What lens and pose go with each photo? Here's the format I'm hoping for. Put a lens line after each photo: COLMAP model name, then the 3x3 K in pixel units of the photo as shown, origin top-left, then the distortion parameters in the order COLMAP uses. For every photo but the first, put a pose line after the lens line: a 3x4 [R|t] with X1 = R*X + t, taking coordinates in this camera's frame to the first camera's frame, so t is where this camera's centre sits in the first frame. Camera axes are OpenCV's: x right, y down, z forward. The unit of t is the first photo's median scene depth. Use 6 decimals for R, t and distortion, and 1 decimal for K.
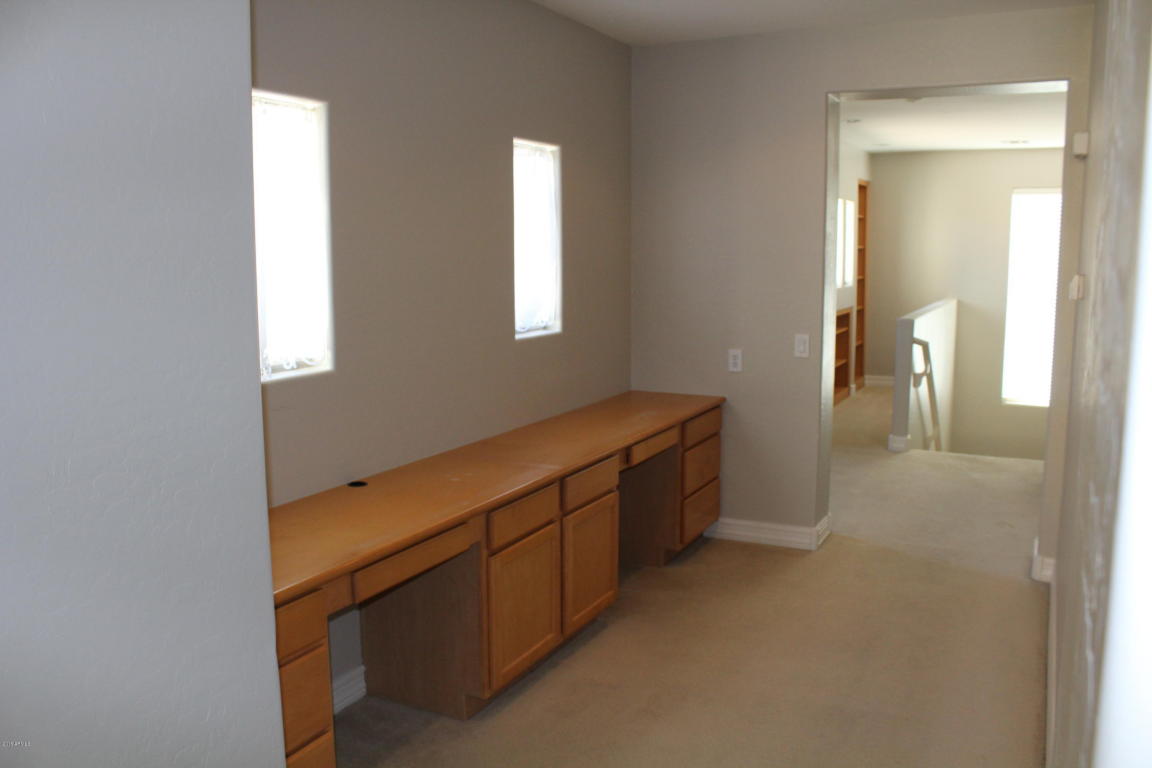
lens RADIAL K [[971.5, 0, 572.8], [0, 971.5, 381.1], [0, 0, 1]] dist [-0.154053, 0.149014]
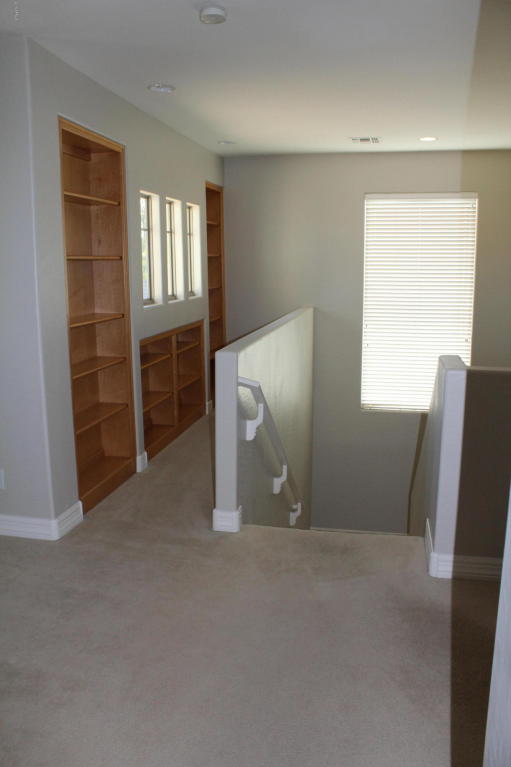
lens RADIAL K [[646.8, 0, 255.5], [0, 646.8, 383.5], [0, 0, 1]] dist [-0.154053, 0.149014]
pose [[0.962734, -0.053070, 0.265193, 0.394809], [0.041381, 0.997918, 0.049475, -0.102923], [-0.267266, -0.036657, 0.962925, 0.884305]]
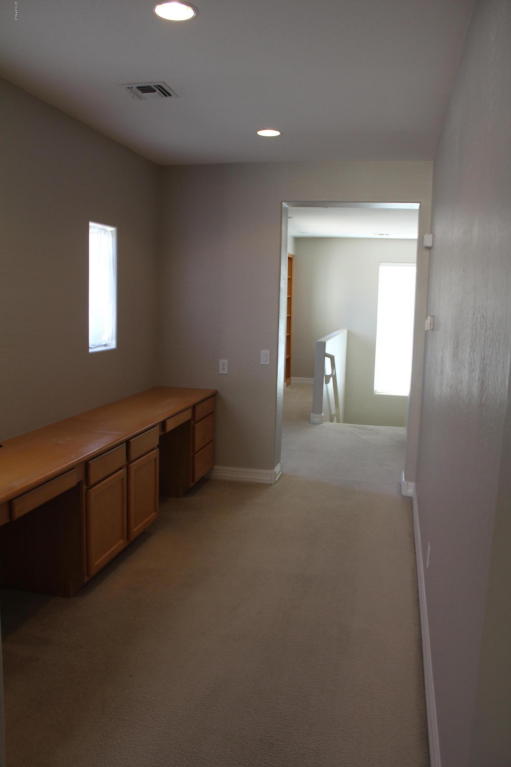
lens RADIAL K [[646.8, 0, 255.5], [0, 646.8, 383.5], [0, 0, 1]] dist [-0.154053, 0.149014]
pose [[0.967461, -0.006590, 0.252935, -0.054127], [0.006380, 0.999978, 0.001652, 0.005651], [-0.252941, 0.000016, 0.967482, -0.044623]]
